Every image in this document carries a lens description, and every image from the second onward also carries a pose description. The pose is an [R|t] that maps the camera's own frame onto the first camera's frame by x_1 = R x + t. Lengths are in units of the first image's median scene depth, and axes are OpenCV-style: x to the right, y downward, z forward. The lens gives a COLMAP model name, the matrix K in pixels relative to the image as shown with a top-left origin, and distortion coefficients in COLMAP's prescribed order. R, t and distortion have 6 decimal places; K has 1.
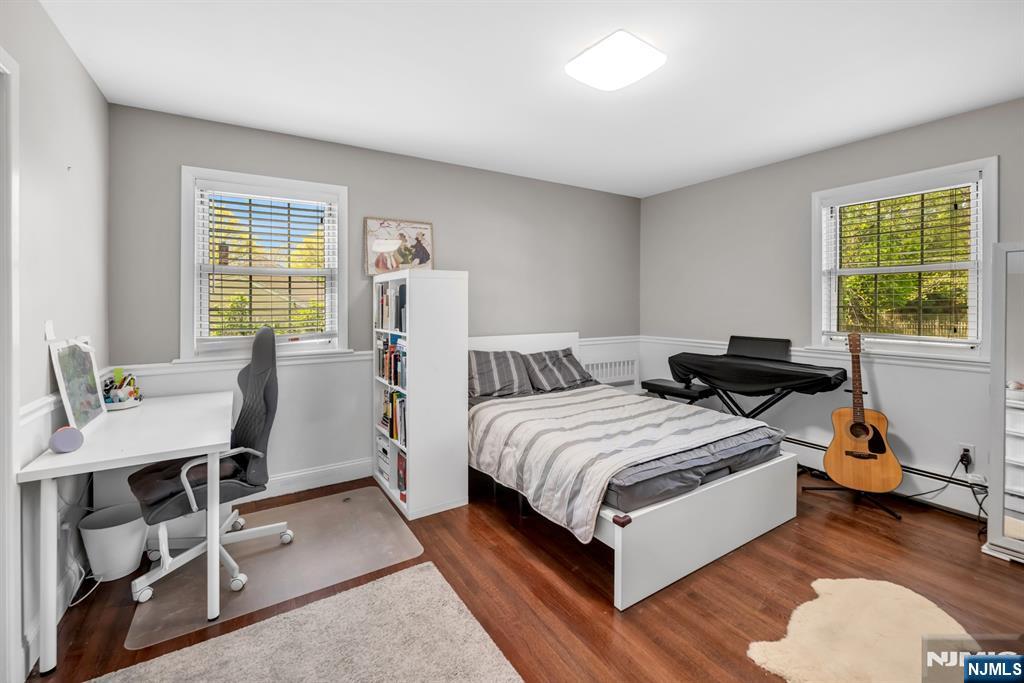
lens RADIAL K [[437.6, 0, 517.2], [0, 437.6, 293.3], [0, 0, 1]] dist [-0.000219, 0.000197]
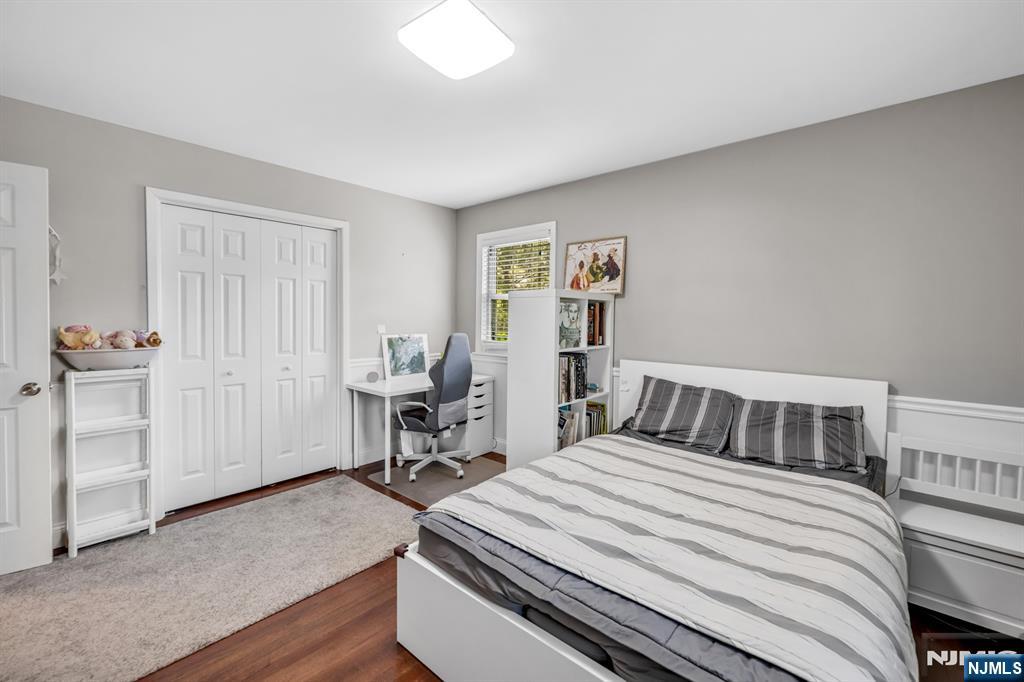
lens RADIAL K [[429.2, 0, 516.1], [0, 429.2, 321.1], [0, 0, 1]] dist [-0.001723, -0.000233]
pose [[0.283375, 0.013653, -0.958912, 0.642996], [0.000702, 0.999895, 0.014444, 0.008337], [0.959009, -0.004766, 0.283336, 0.533555]]
